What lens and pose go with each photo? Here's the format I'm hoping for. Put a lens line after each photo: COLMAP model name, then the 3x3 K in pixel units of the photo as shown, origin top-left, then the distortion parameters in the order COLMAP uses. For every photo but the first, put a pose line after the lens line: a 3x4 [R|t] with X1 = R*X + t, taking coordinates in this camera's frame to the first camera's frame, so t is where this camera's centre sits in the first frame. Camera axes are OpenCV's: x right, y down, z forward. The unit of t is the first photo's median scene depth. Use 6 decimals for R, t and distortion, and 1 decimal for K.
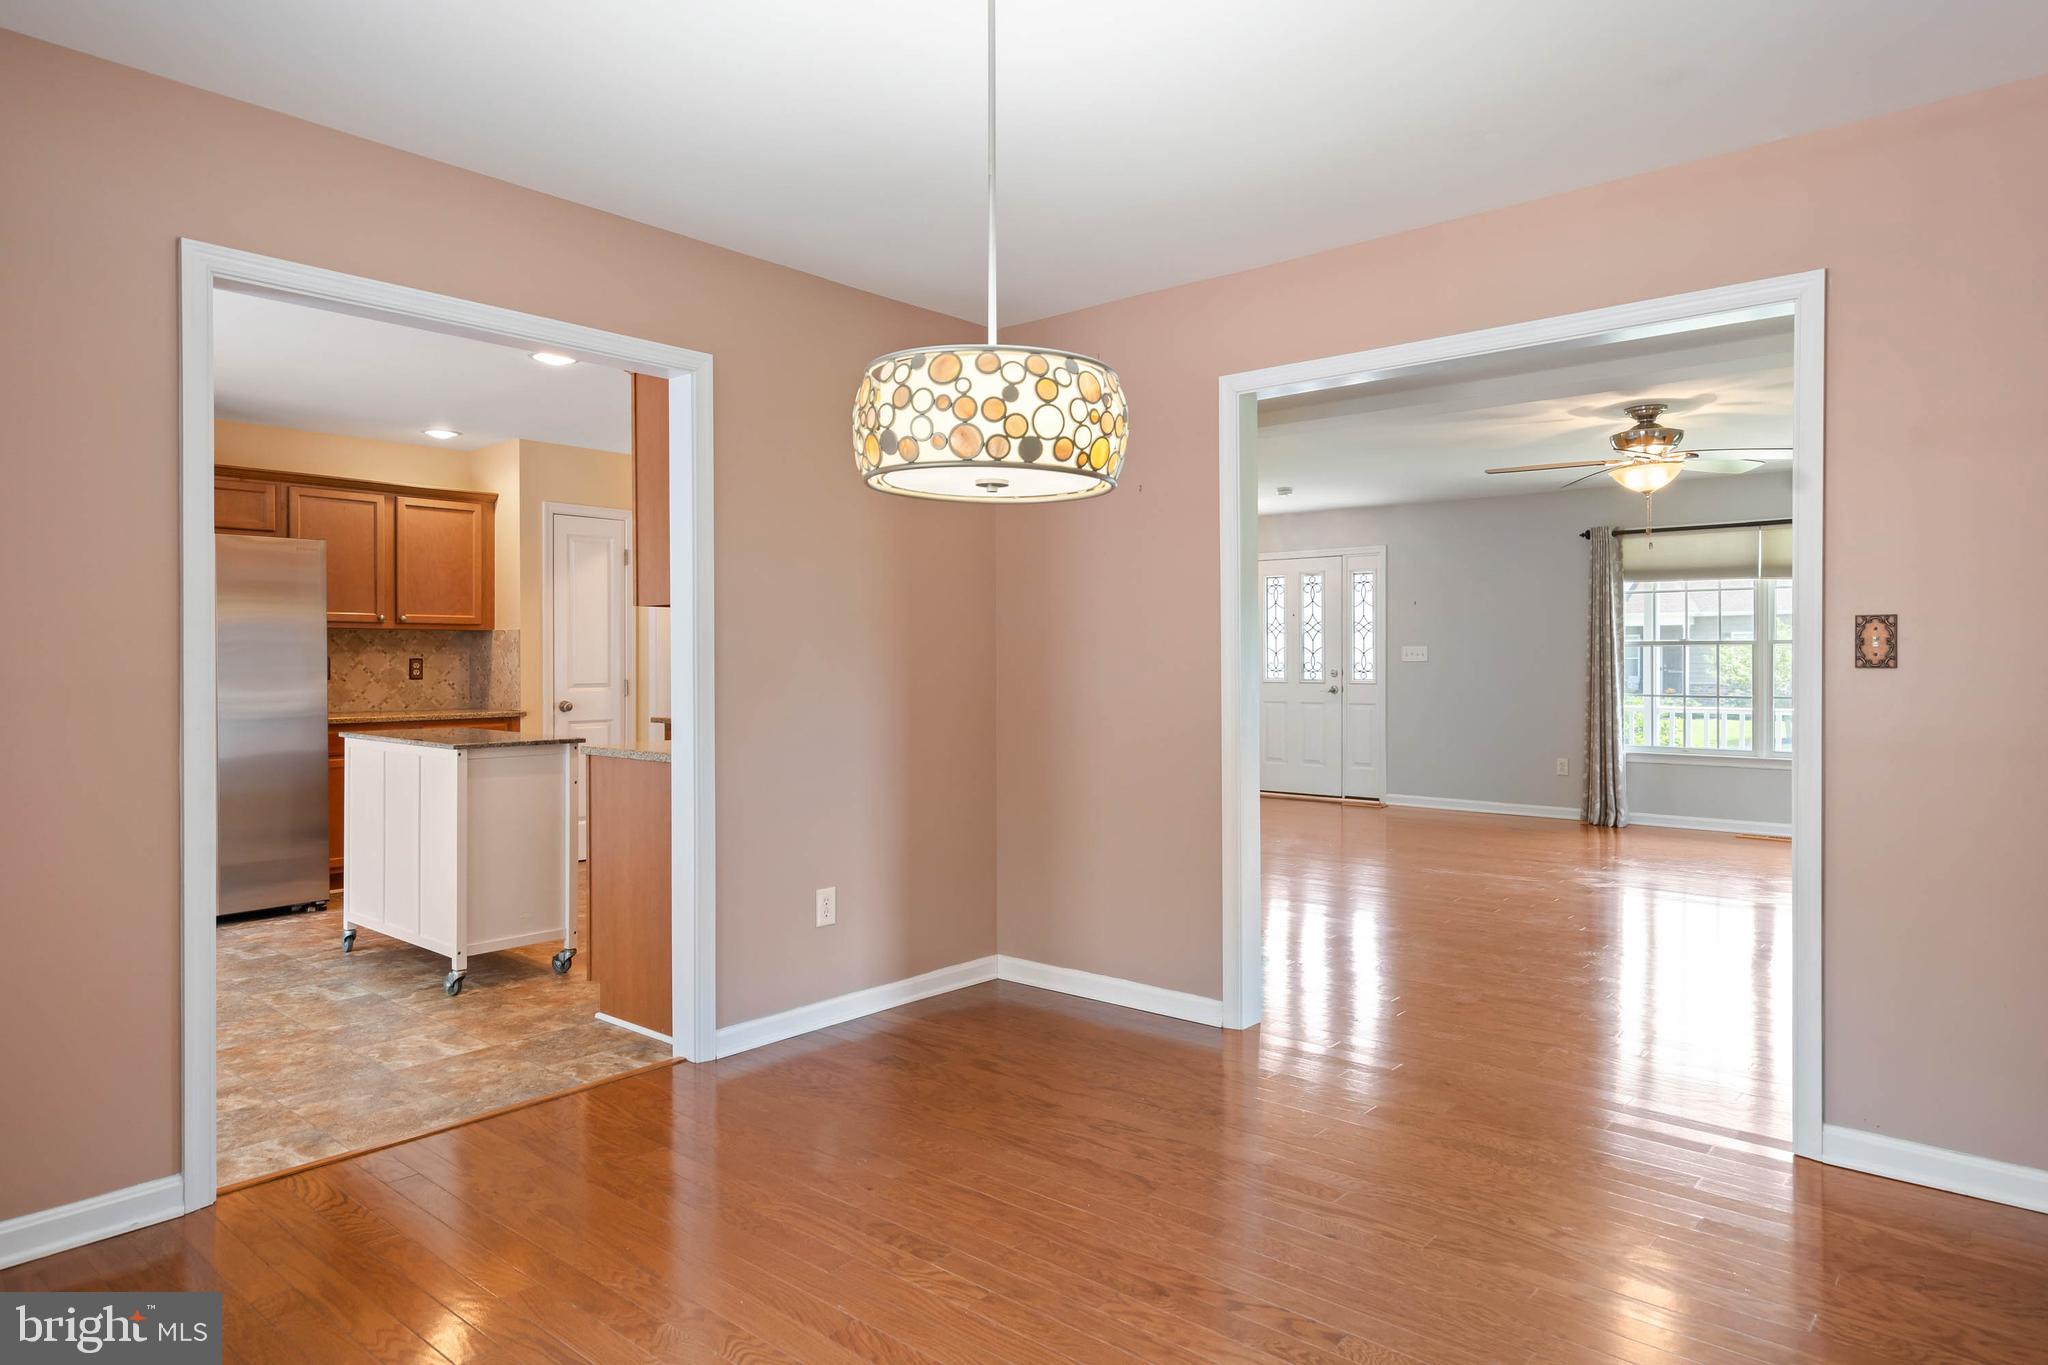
lens RADIAL K [[1223.6, 0, 1015.9], [0, 1223.6, 670.8], [0, 0, 1]] dist [-0.000525, 0.001865]
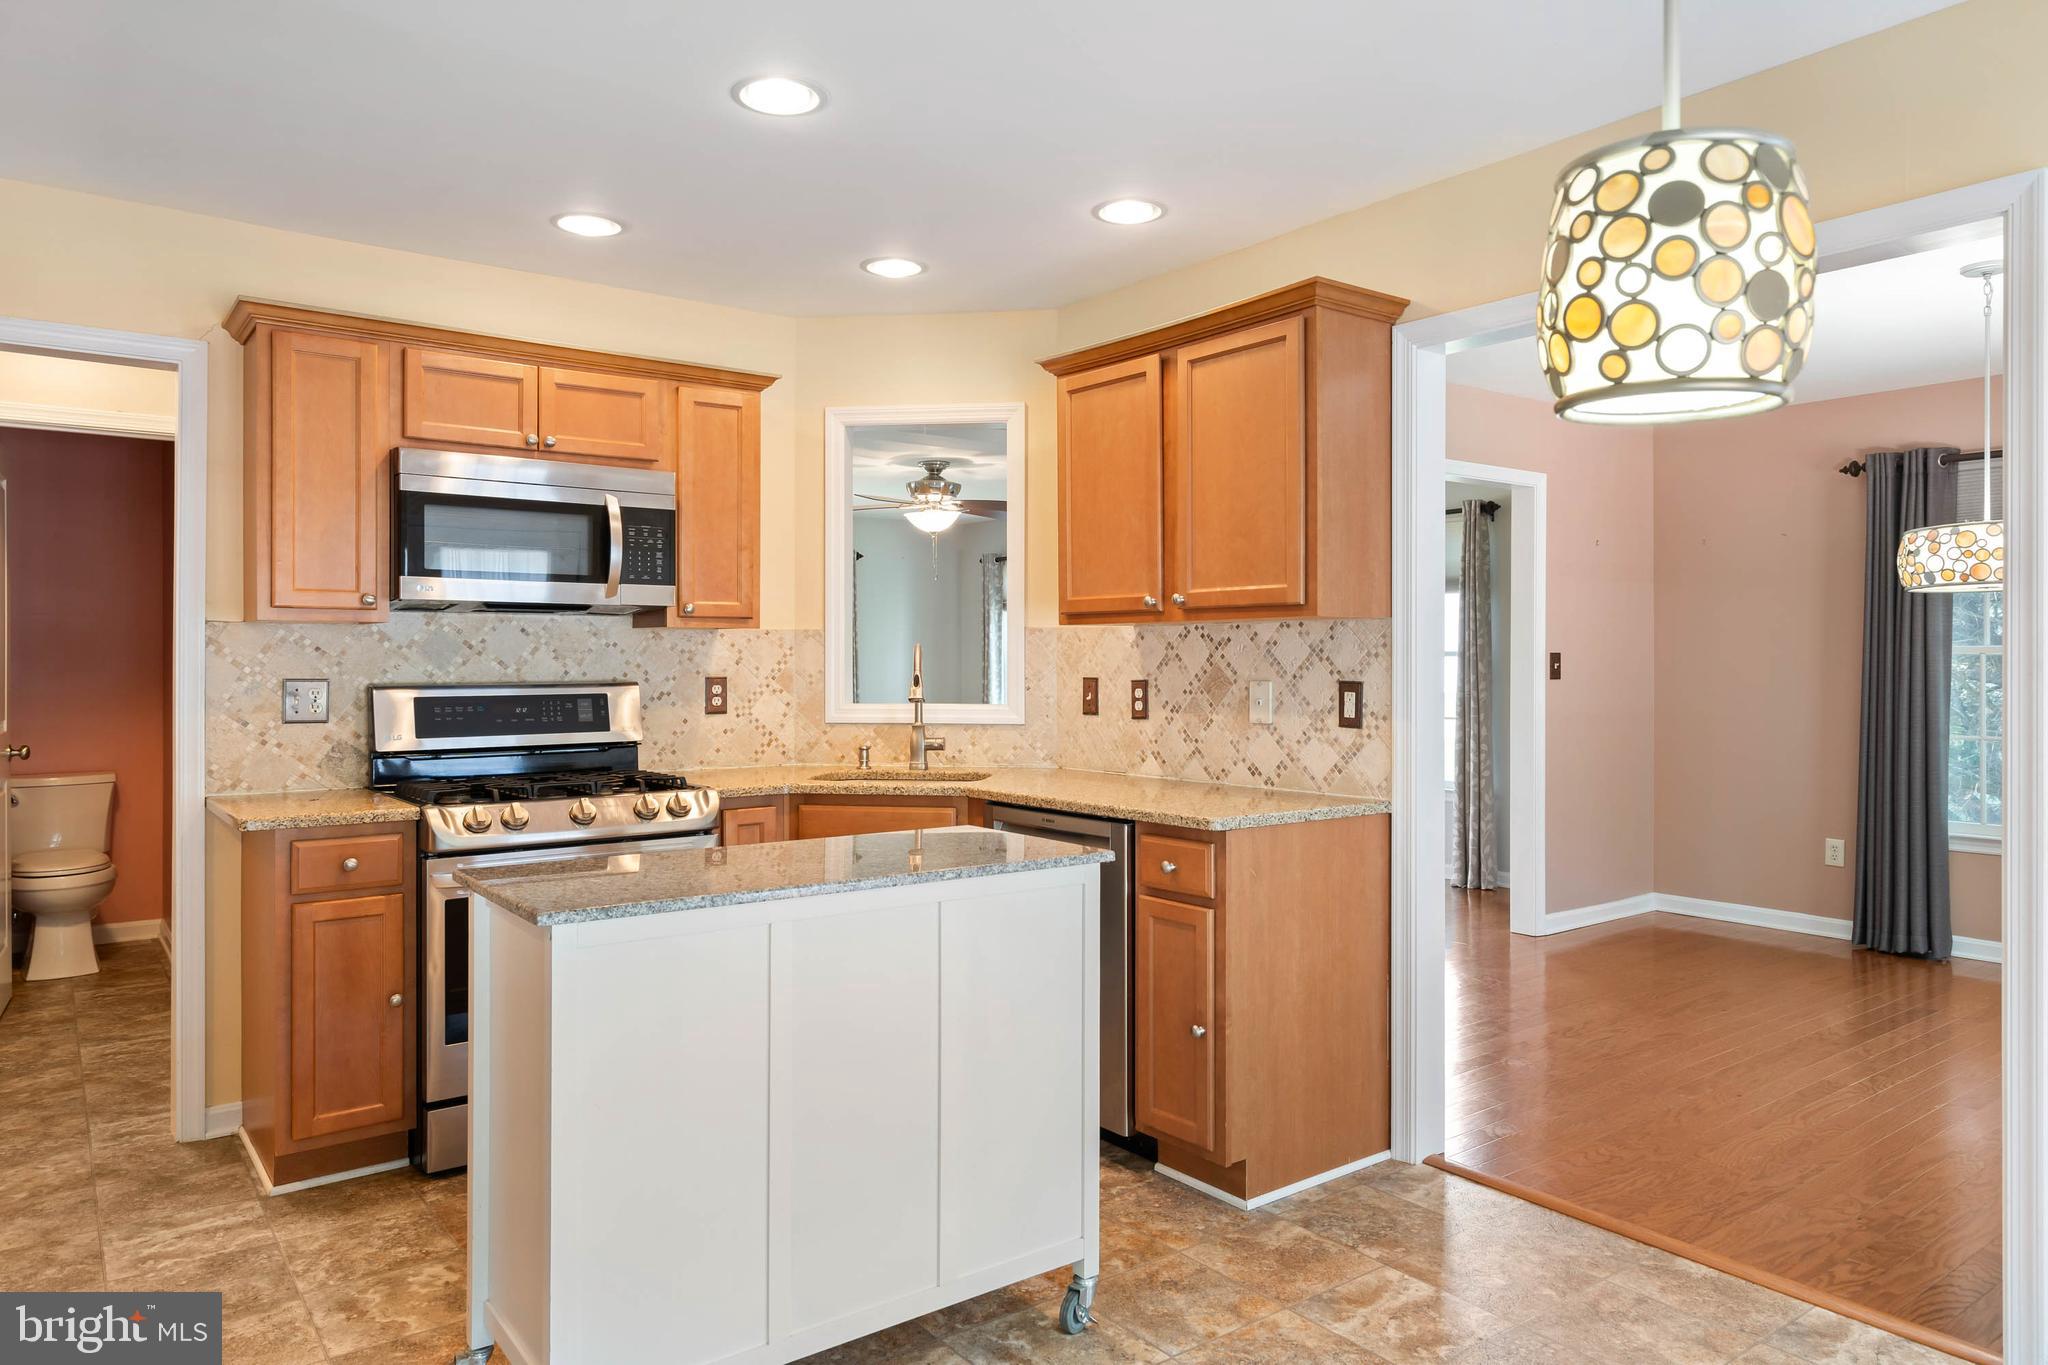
lens RADIAL K [[1316.9, 0, 1038.5], [0, 1316.9, 673.1], [0, 0, 1]] dist [0.010421, 0.000785]
pose [[0.203557, -0.008408, 0.979027, -0.596125], [0.008880, 0.999938, 0.006741, -0.013378], [-0.979023, 0.007322, 0.203619, 0.525857]]
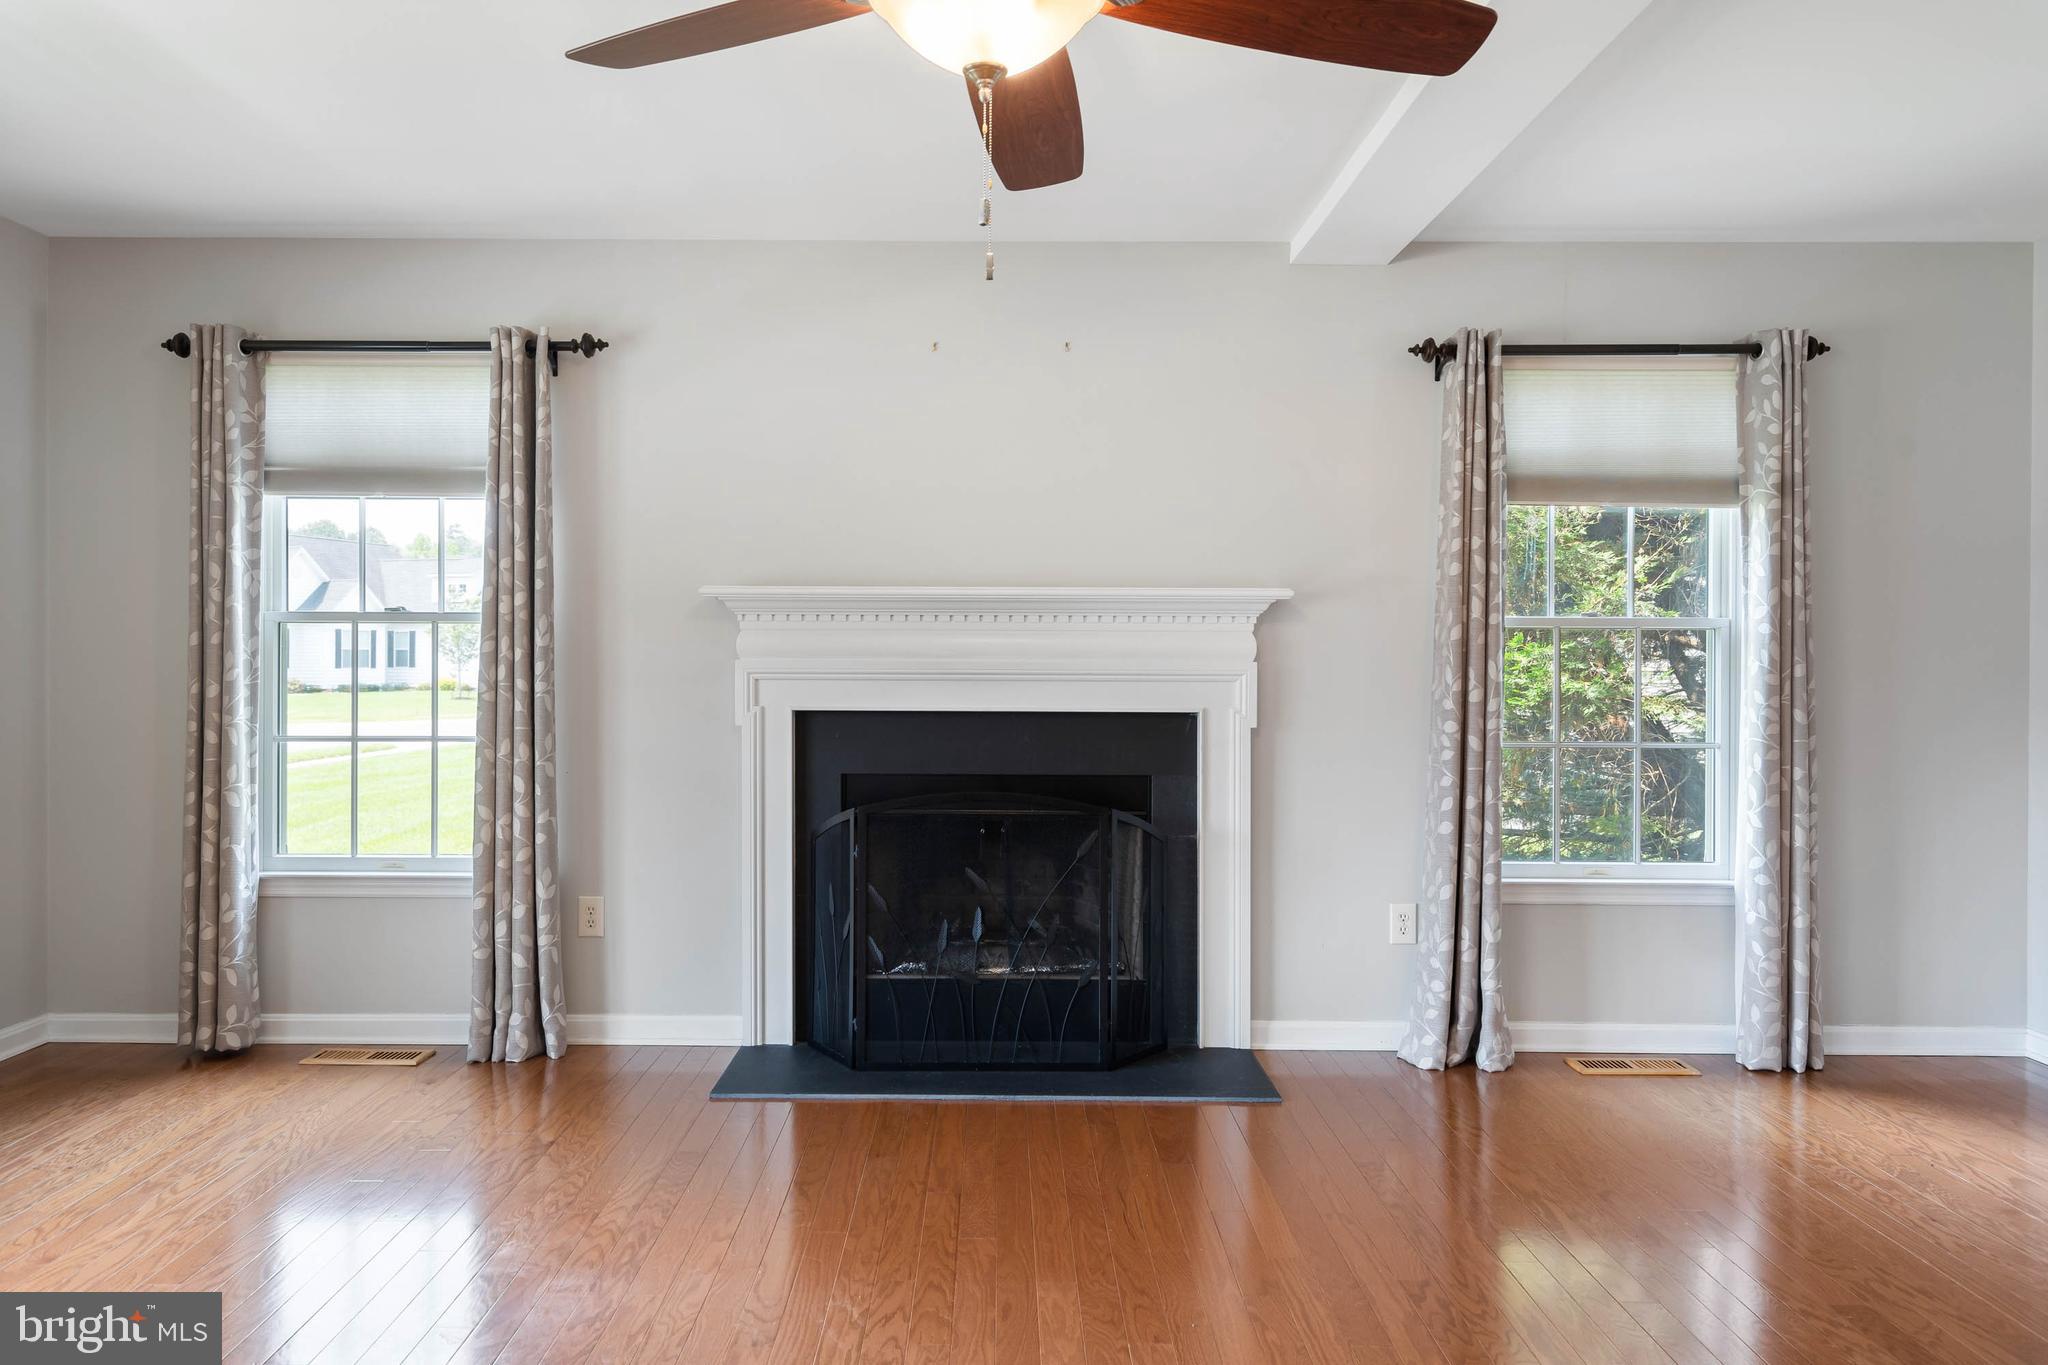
lens RADIAL K [[1367.0, 0, 988.1], [0, 1367.0, 654.0], [0, 0, 1]] dist [0.006278, 0.002051]
pose [[-0.639947, -0.003619, 0.768411, 0.224397], [0.003460, 0.999965, 0.007592, -0.010693], [-0.768411, 0.007517, -0.639912, 0.994673]]
